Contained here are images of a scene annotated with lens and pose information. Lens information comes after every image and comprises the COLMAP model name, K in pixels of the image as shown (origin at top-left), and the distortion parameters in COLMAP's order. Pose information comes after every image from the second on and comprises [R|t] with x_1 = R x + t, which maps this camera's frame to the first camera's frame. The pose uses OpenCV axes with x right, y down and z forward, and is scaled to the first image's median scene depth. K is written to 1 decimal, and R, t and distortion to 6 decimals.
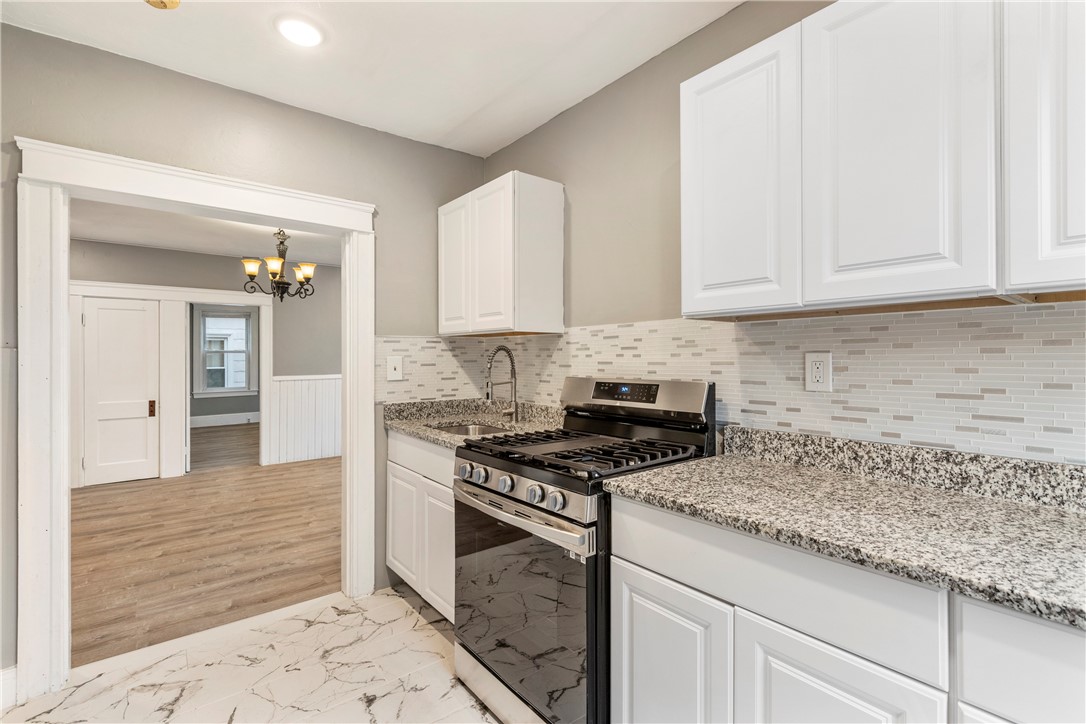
lens RADIAL K [[492.9, 0, 551.1], [0, 492.9, 356.6], [0, 0, 1]] dist [0.006013, -0.002014]
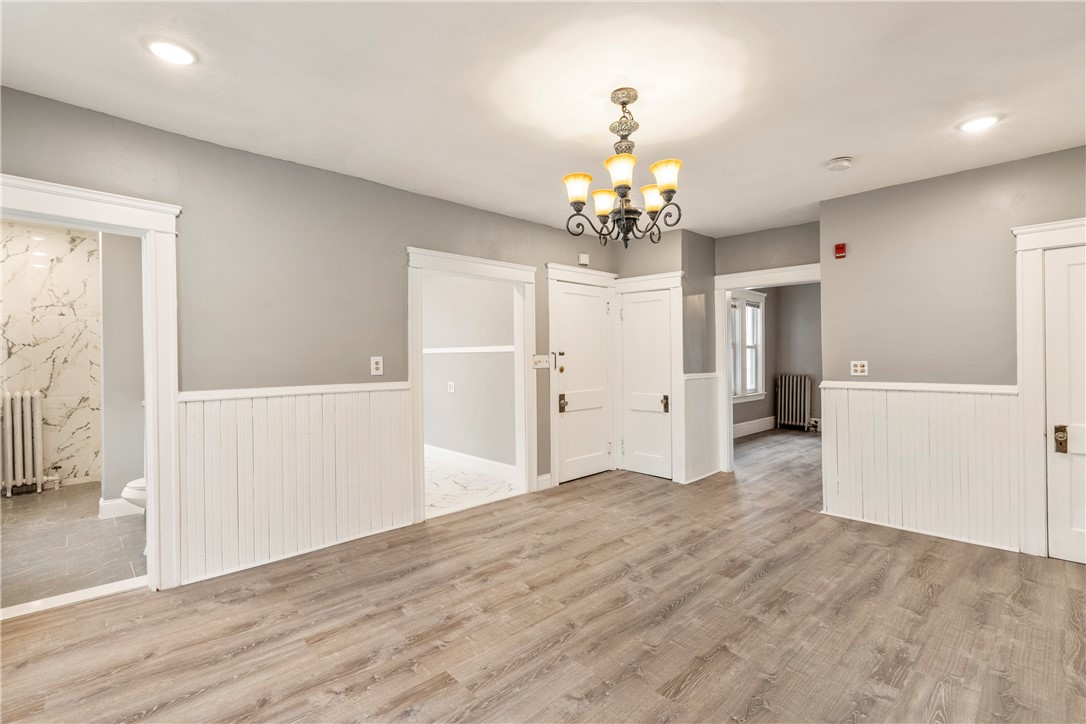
lens RADIAL K [[492.9, 0, 541.9], [0, 492.9, 363.9], [0, 0, 1]] dist [0.006013, -0.002014]
pose [[-0.996405, 0.013691, -0.083603, -0.382110], [0.012358, 0.999788, 0.016442, 0.007233], [0.083811, 0.015350, -0.996363, 1.433277]]
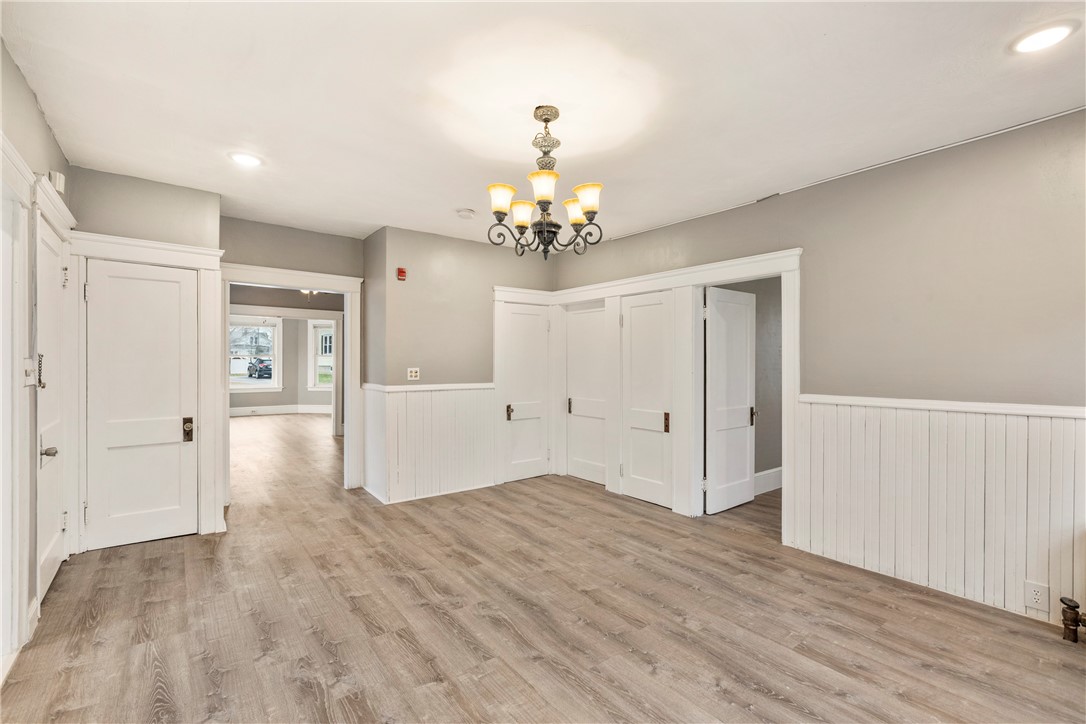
lens RADIAL K [[492.9, 0, 541.1], [0, 492.9, 362.2], [0, 0, 1]] dist [0.006013, -0.002014]
pose [[-0.030804, 0.003911, -0.999518, 0.013776], [-0.007193, 0.999966, 0.004134, 0.004468], [0.999500, 0.007317, -0.030775, 0.947407]]
